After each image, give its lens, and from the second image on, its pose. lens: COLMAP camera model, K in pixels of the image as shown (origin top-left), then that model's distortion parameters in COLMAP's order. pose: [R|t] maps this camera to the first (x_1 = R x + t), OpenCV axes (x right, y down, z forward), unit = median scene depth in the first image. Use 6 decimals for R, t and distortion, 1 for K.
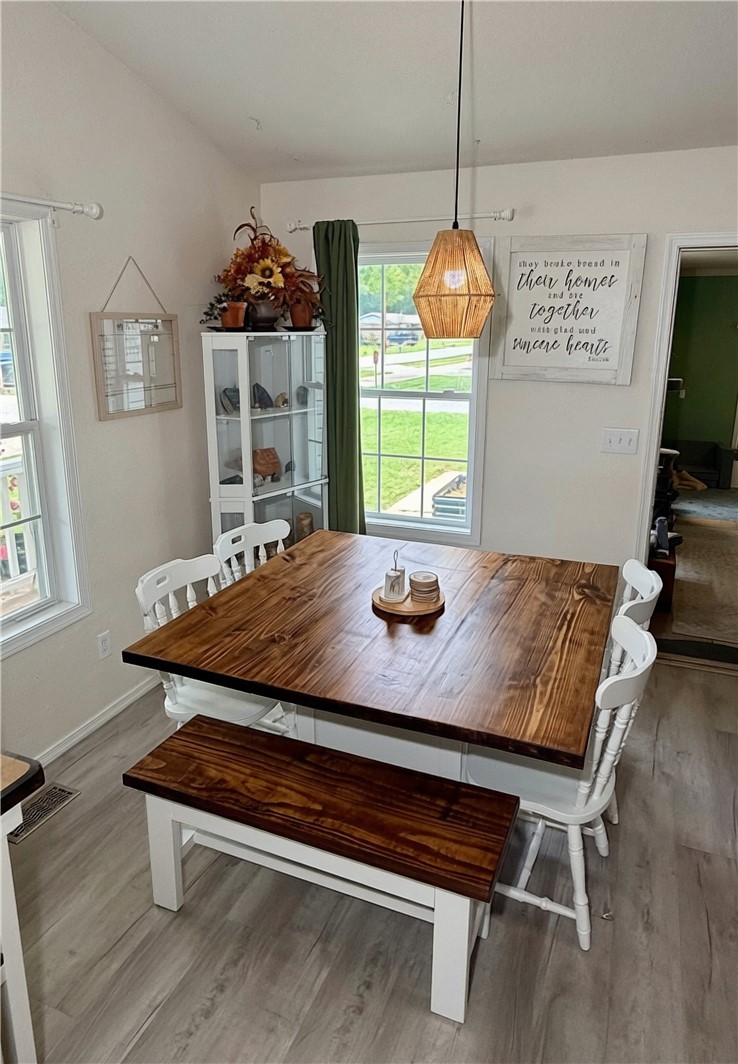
lens RADIAL K [[684.6, 0, 360.5], [0, 684.6, 495.4], [0, 0, 1]] dist [-0.004842, -0.002021]
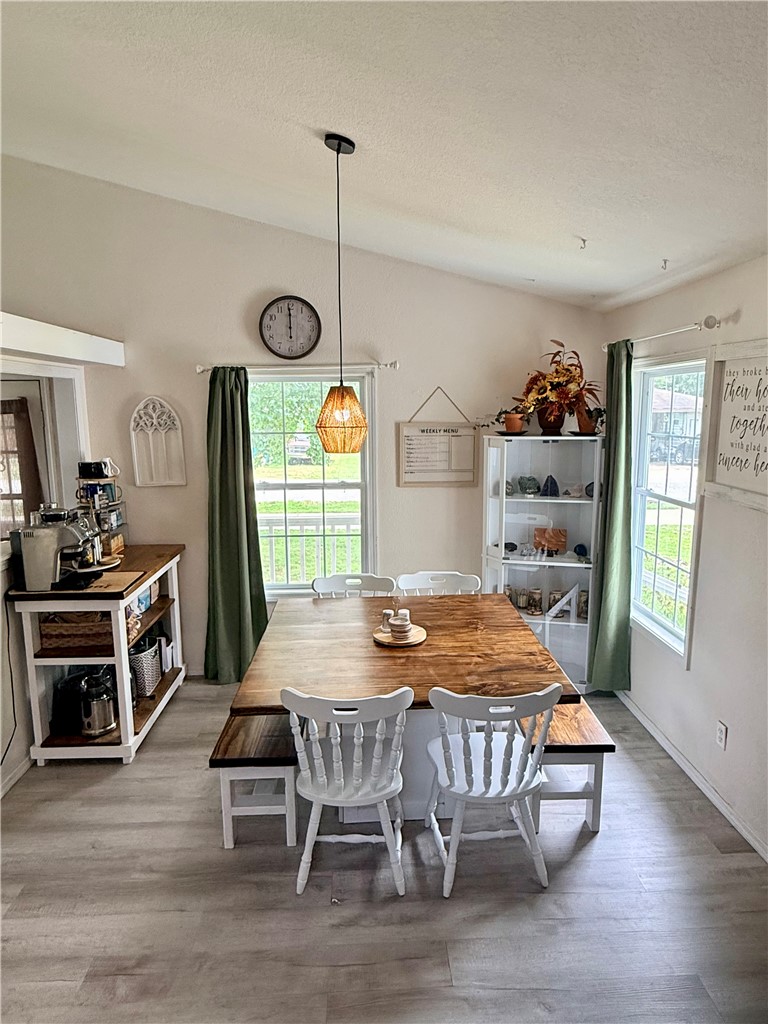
lens RADIAL K [[624.1, 0, 383.2], [0, 624.1, 510.4], [0, 0, 1]] dist [-0.008158, 0.000401]
pose [[0.429888, 0.142142, -0.891623, 0.810800], [-0.210531, 0.976089, 0.054102, -0.111139], [0.877994, 0.164456, 0.449534, 0.262468]]
